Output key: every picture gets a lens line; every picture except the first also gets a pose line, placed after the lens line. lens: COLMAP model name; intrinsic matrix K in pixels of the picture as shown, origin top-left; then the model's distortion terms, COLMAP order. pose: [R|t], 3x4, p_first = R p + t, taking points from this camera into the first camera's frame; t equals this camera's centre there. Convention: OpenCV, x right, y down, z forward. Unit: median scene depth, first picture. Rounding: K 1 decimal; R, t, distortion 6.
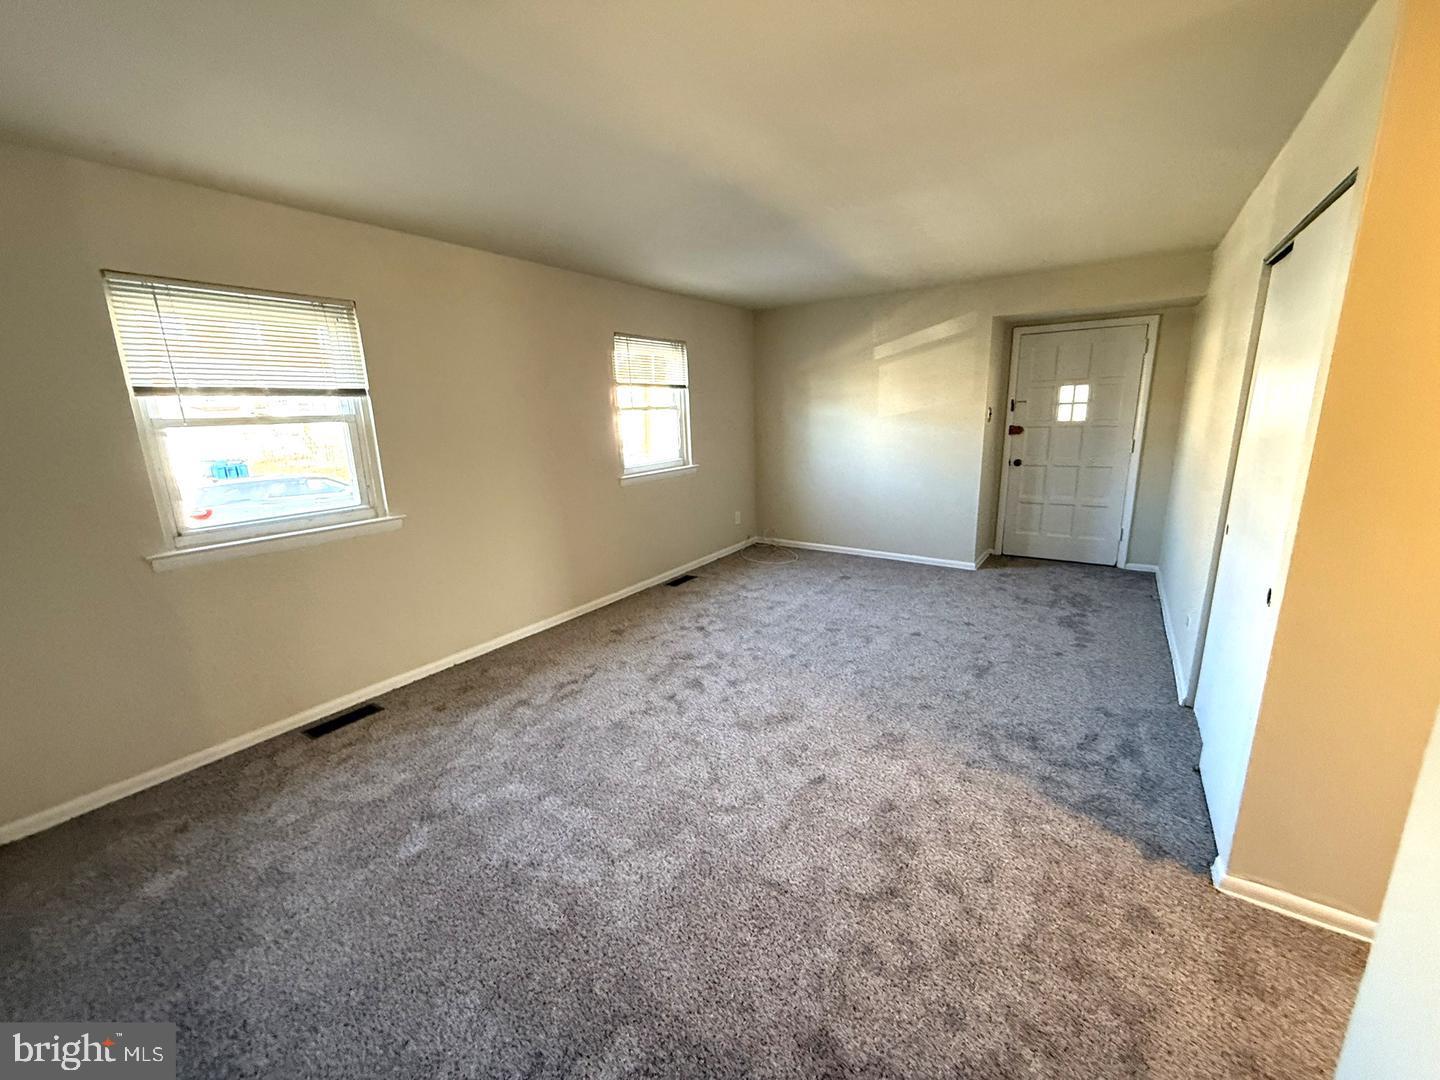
lens RADIAL K [[577.7, 0, 730.6], [0, 577.7, 545.4], [0, 0, 1]] dist [0.003398, 0.000051]
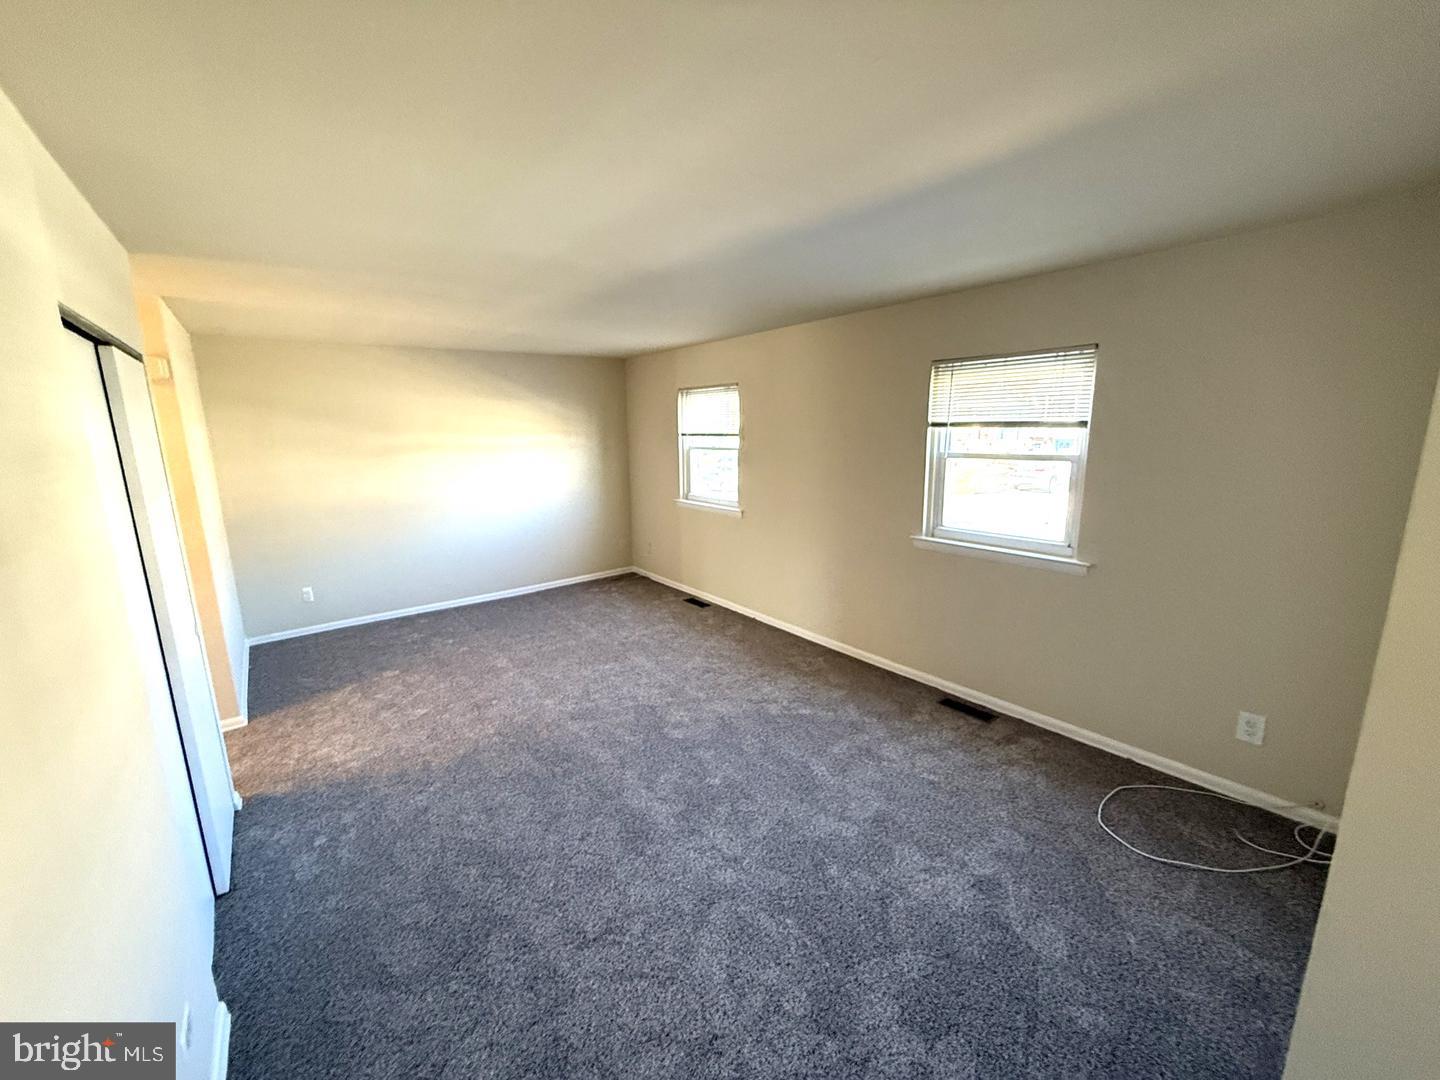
lens RADIAL K [[577.7, 0, 731.3], [0, 577.7, 532.0], [0, 0, 1]] dist [0.003398, 0.000051]
pose [[-0.313727, 0.157560, -0.936349, 0.671530], [-0.241071, 0.940607, 0.239048, -0.257101], [0.918401, 0.300723, -0.257110, 0.974823]]
